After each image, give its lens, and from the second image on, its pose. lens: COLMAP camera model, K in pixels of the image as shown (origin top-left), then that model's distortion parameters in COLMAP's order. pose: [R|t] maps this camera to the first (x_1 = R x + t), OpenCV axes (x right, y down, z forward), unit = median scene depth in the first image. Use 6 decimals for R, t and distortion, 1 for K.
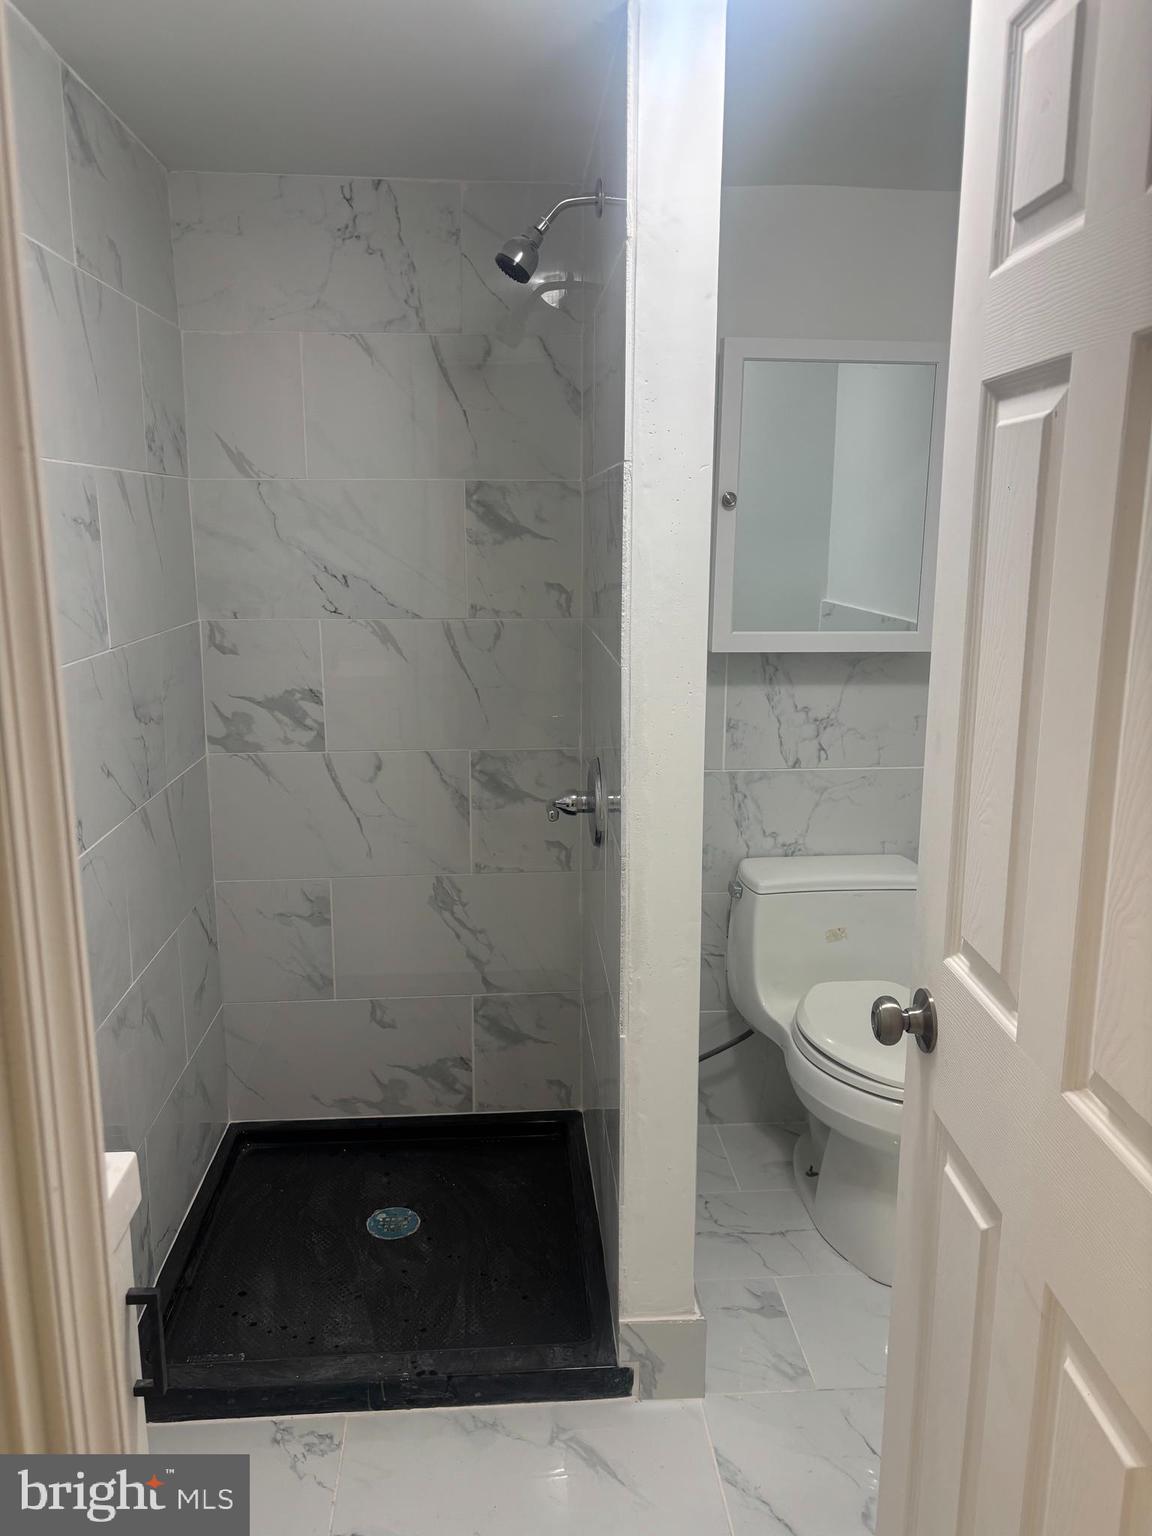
lens RADIAL K [[1150.9, 0, 571.4], [0, 1150.9, 746.5], [0, 0, 1]] dist [0.036708, -0.052621]
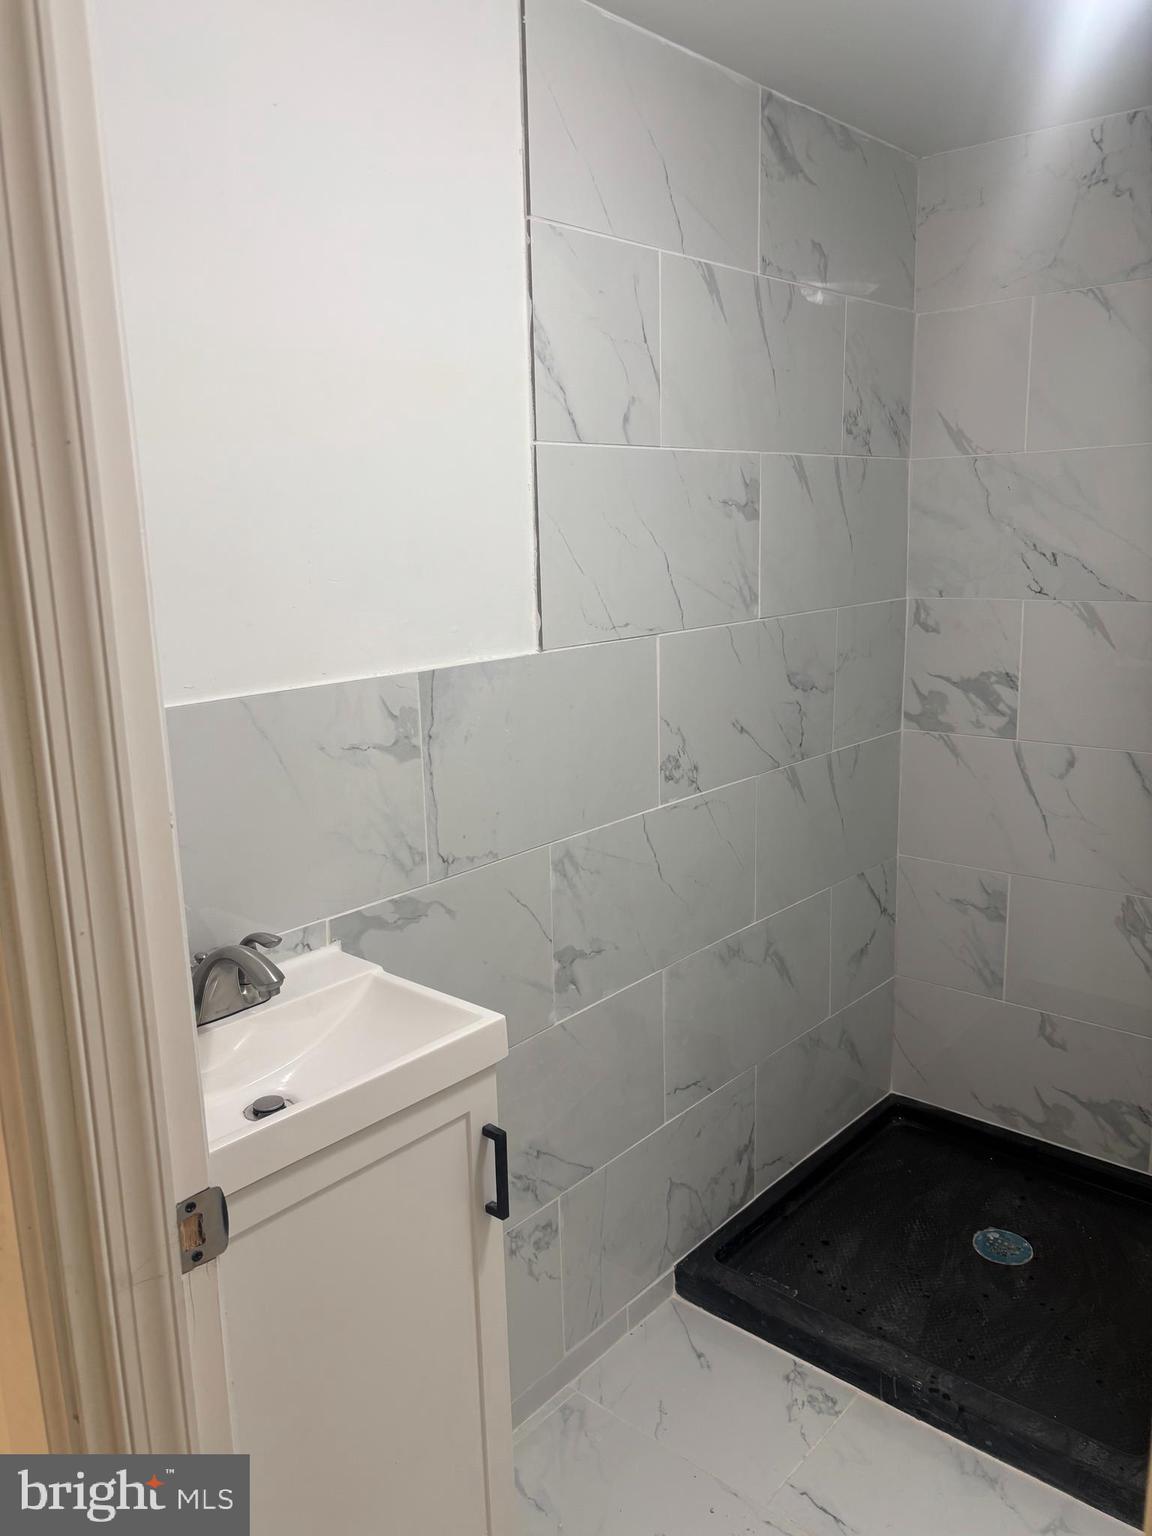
lens RADIAL K [[1150.9, 0, 570.0], [0, 1150.9, 746.5], [0, 0, 1]] dist [0.036708, -0.052621]
pose [[0.701029, 0.115487, -0.703719, 0.209823], [-0.108242, 0.992598, 0.055067, -0.002987], [0.704870, 0.037568, 0.708341, 0.073700]]
